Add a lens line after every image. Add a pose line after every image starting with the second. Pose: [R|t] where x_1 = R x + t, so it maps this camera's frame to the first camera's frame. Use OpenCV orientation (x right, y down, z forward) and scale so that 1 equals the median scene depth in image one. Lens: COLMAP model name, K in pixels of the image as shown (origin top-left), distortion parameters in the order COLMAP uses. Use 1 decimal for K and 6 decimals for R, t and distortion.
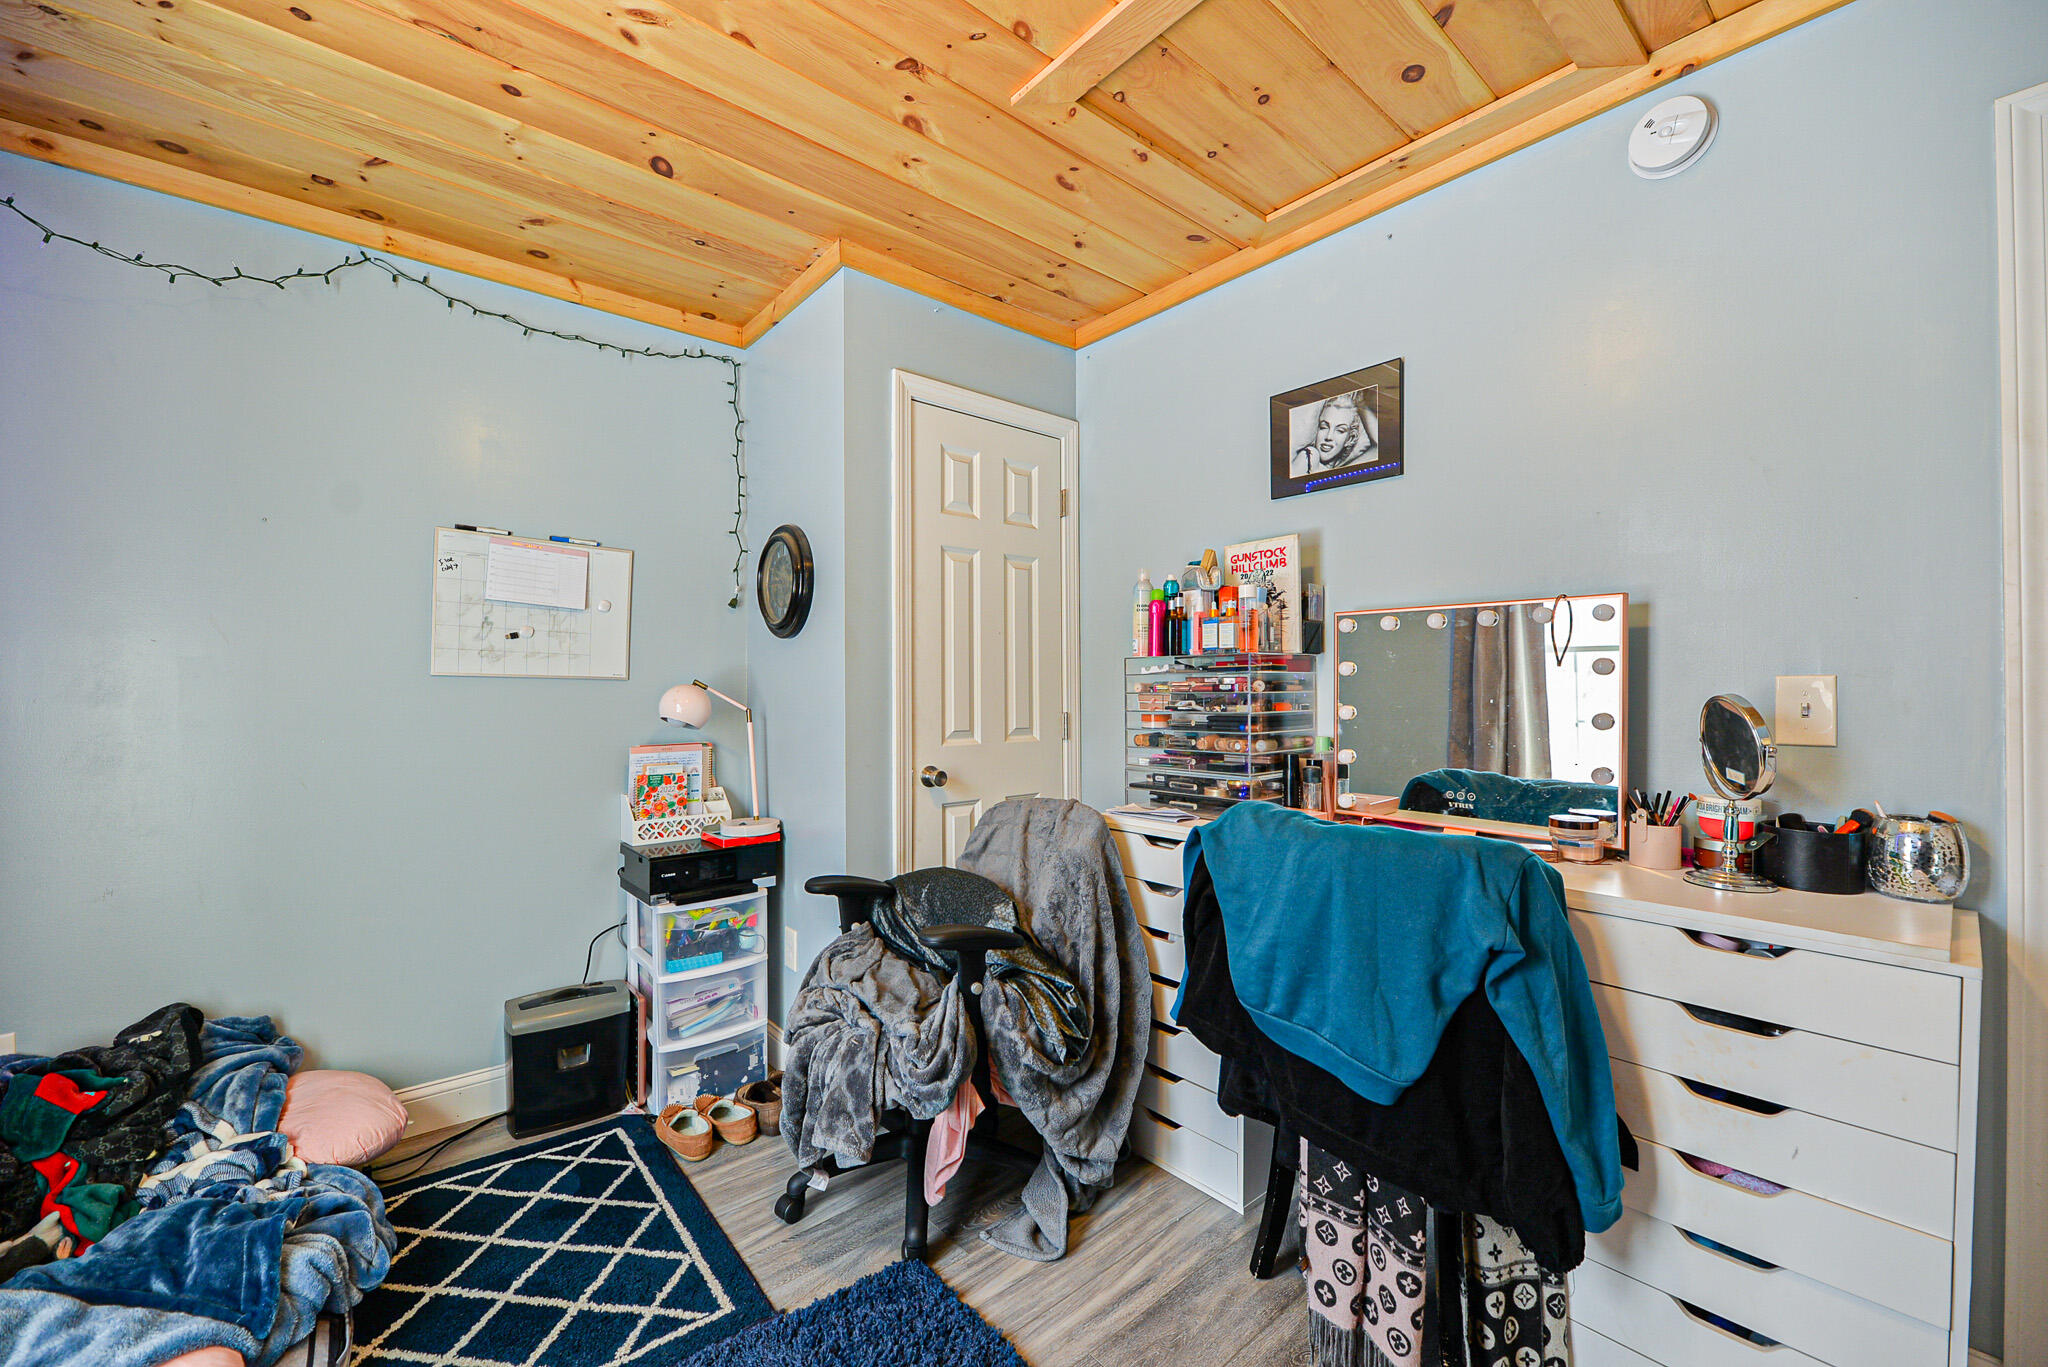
lens RADIAL K [[819.6, 0, 1021.3], [0, 819.6, 682.0], [0, 0, 1]] dist [0.000871, -0.003754]
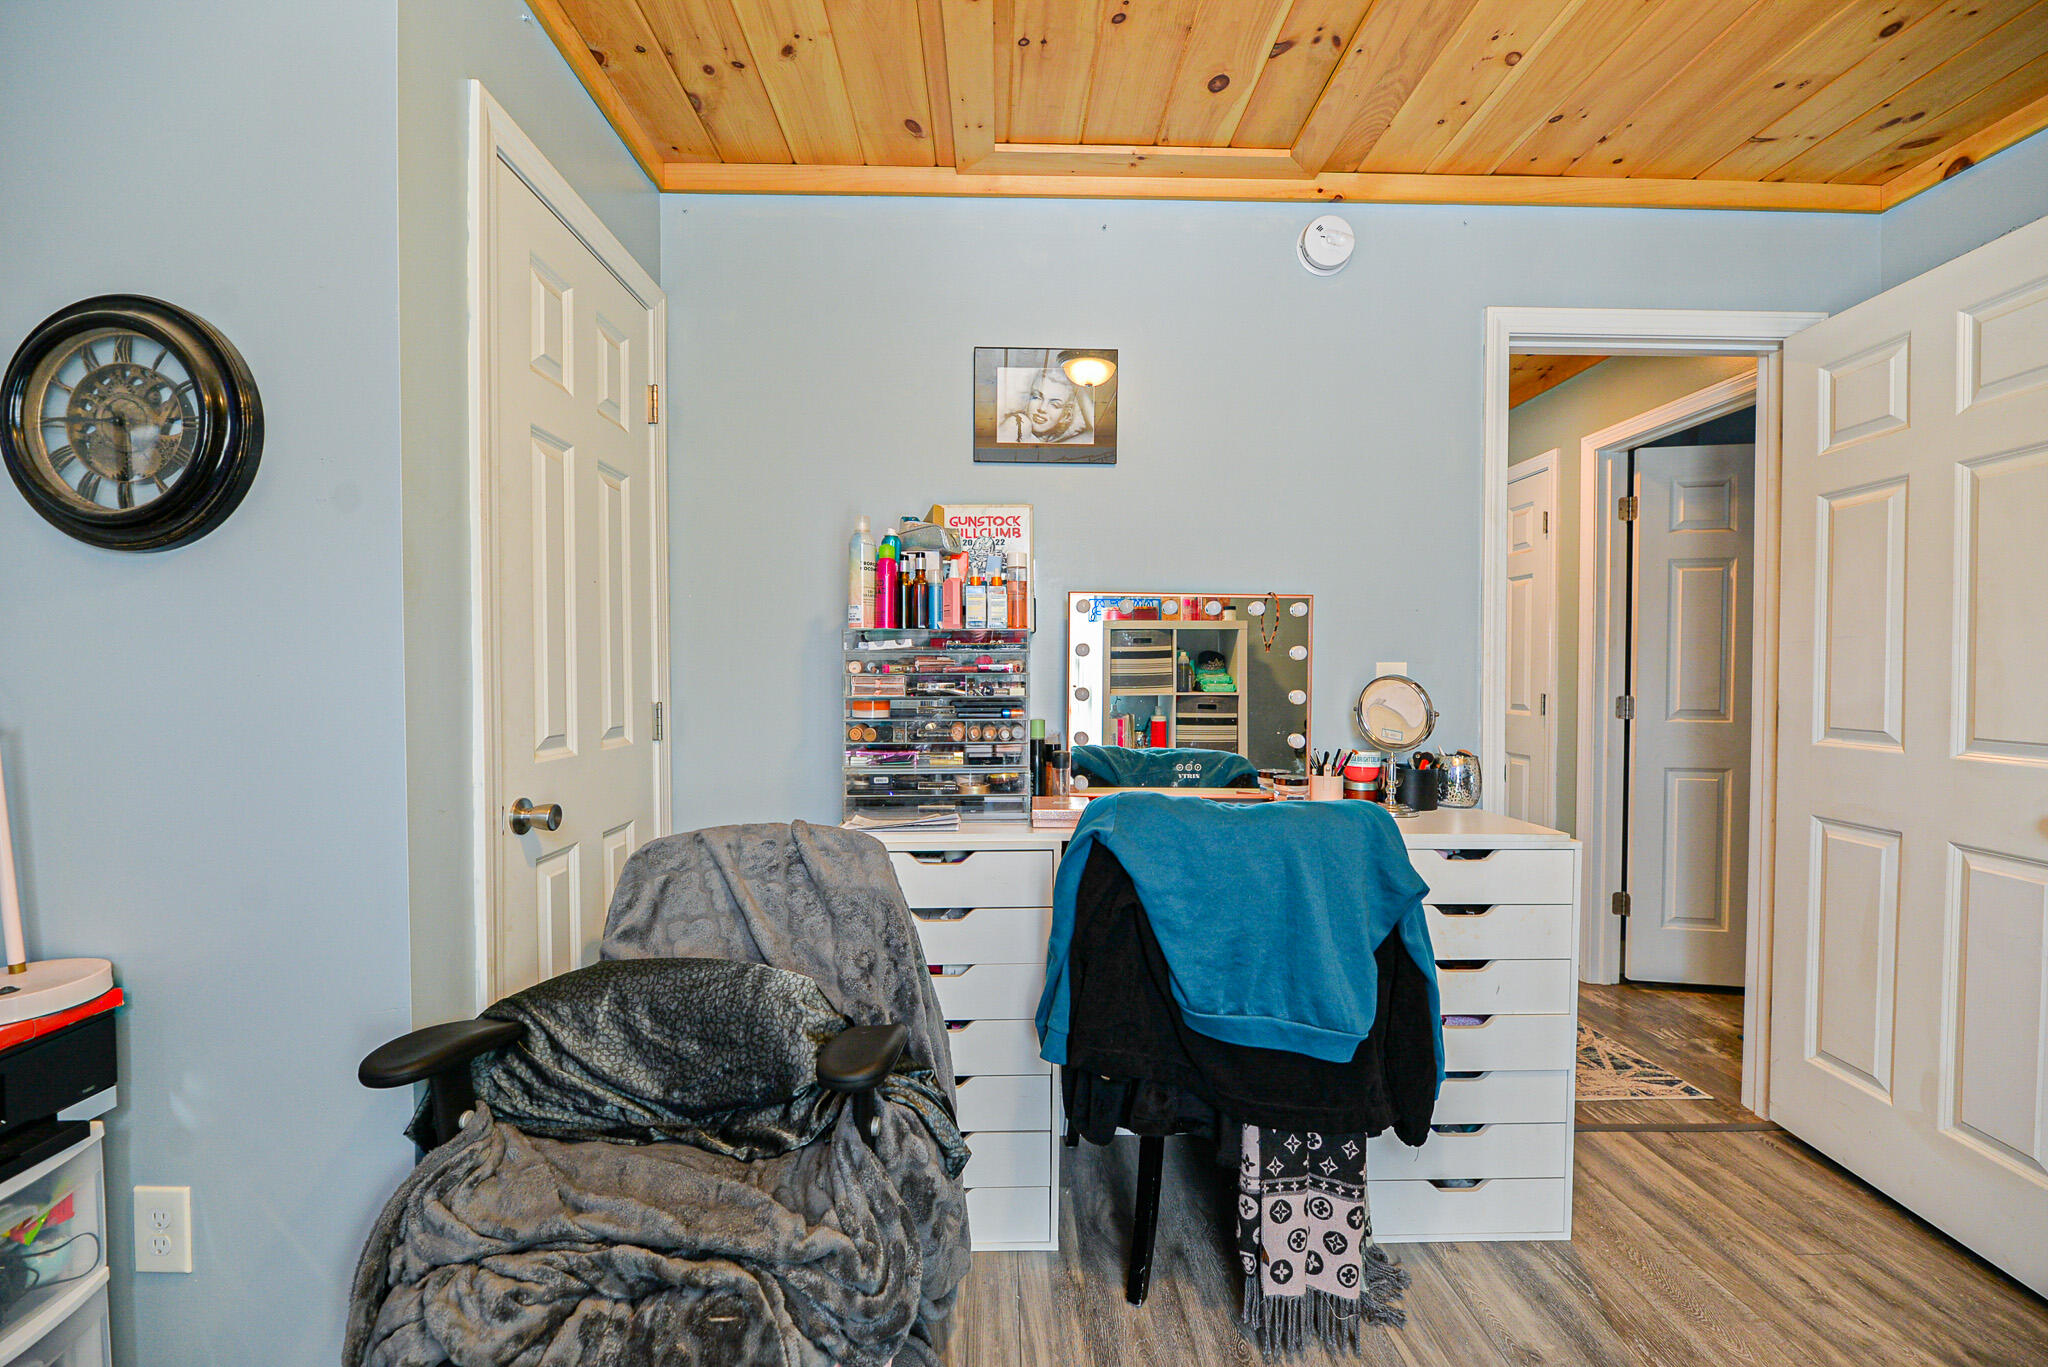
lens RADIAL K [[819.6, 0, 1018.4], [0, 819.6, 683.6], [0, 0, 1]] dist [0.000871, -0.003754]
pose [[0.629533, -0.006293, 0.776948, -0.393108], [-0.009739, 0.999825, 0.015990, 0.008853], [-0.776913, -0.017633, 0.629361, 0.409892]]
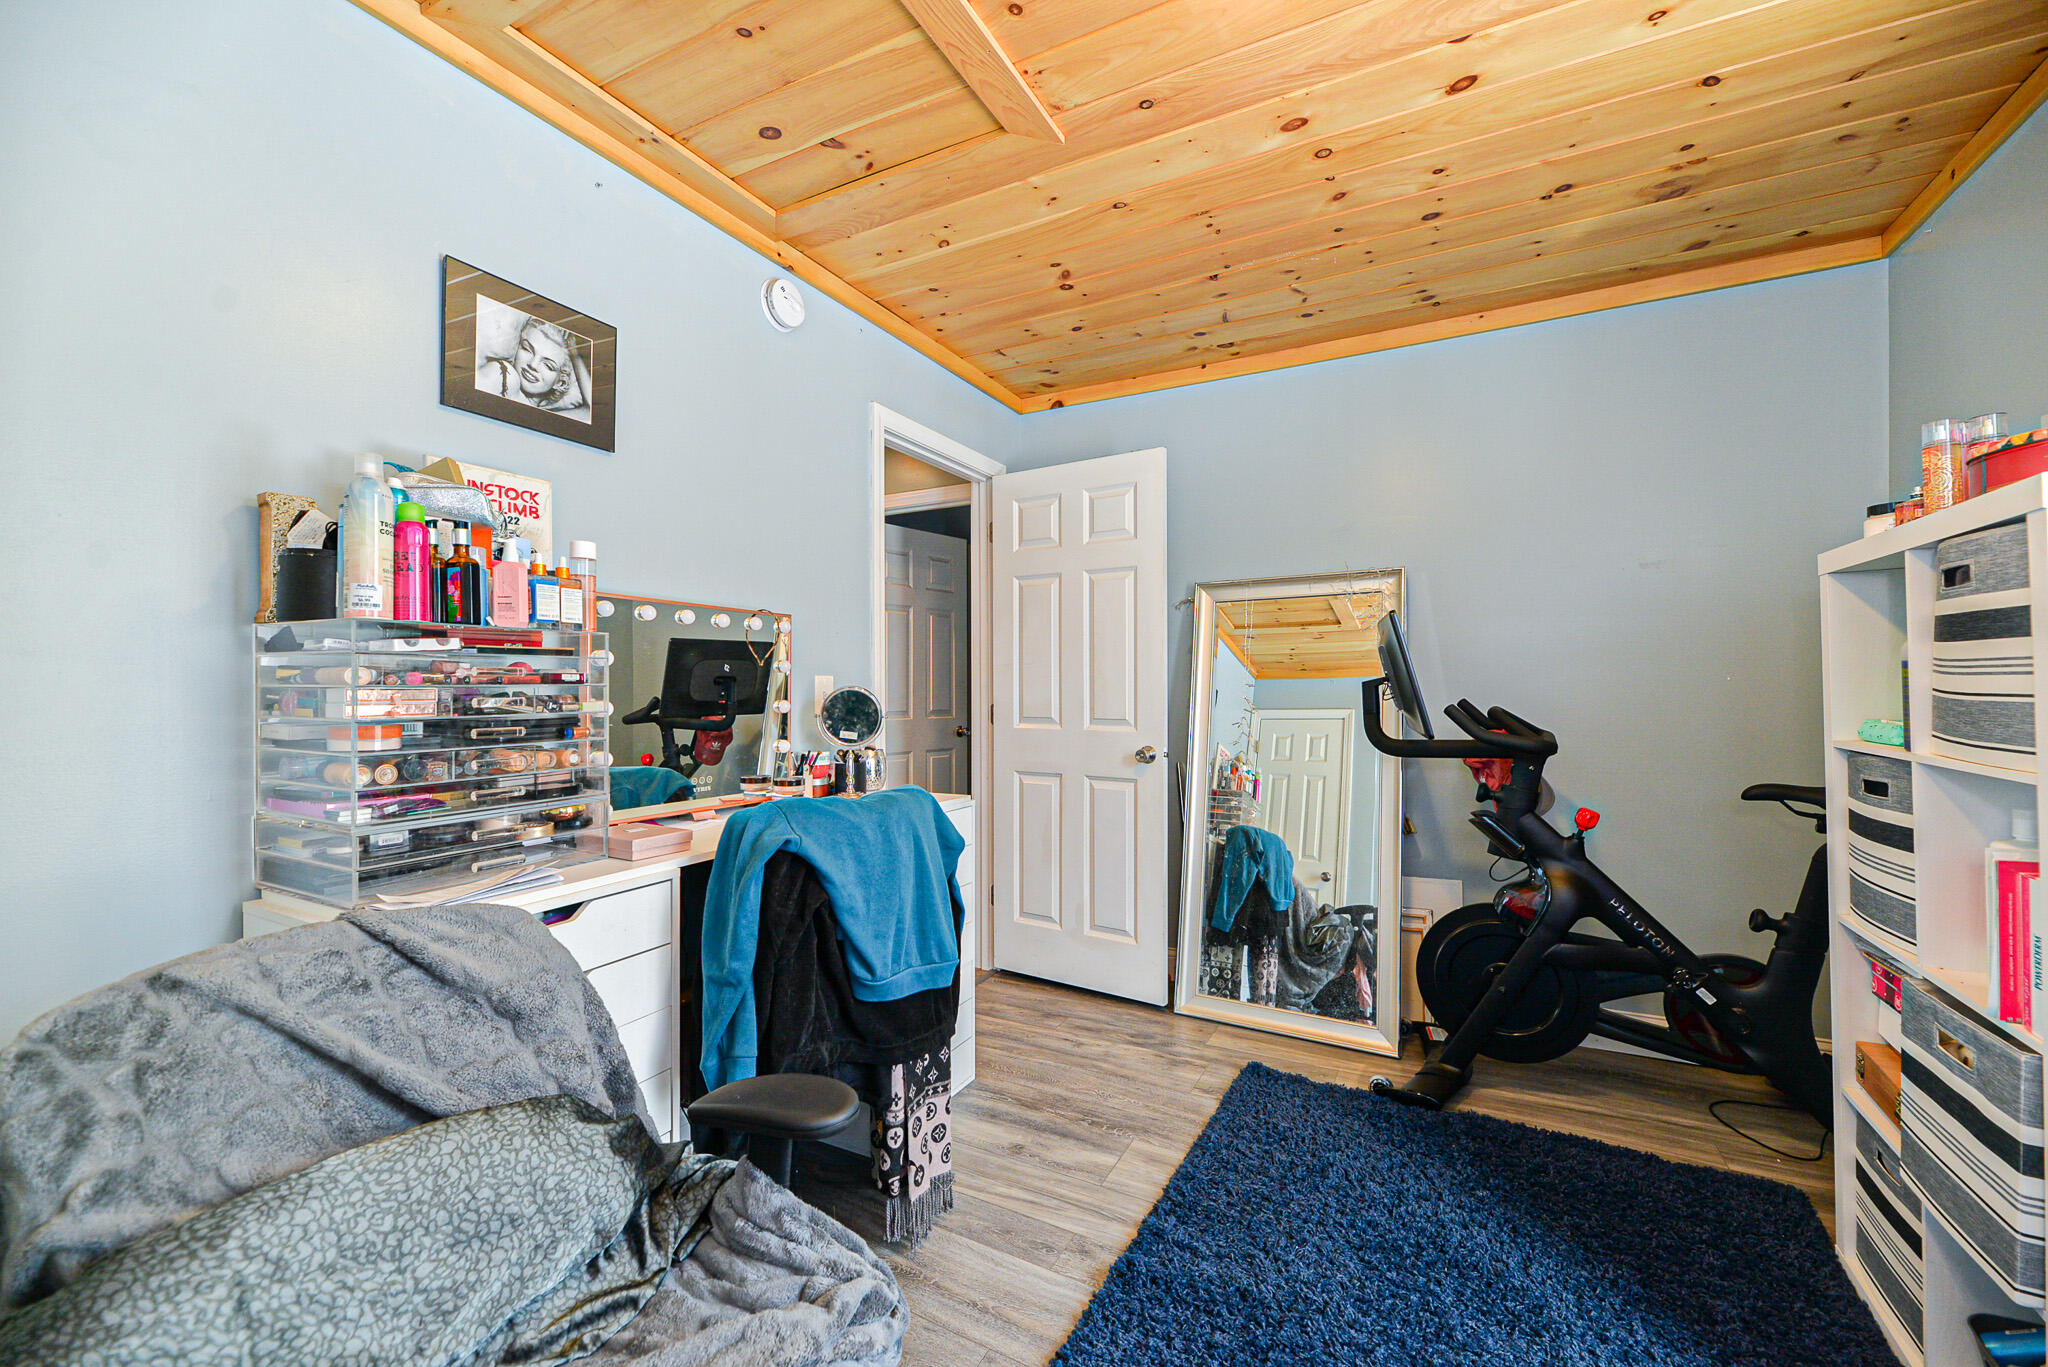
lens RADIAL K [[819.6, 0, 1022.6], [0, 819.6, 682.9], [0, 0, 1]] dist [0.000871, -0.003754]
pose [[-0.369146, 0.009820, 0.929320, -0.535687], [-0.002149, 0.999932, -0.011419, 0.017590], [-0.929369, -0.006212, -0.369100, 0.850084]]
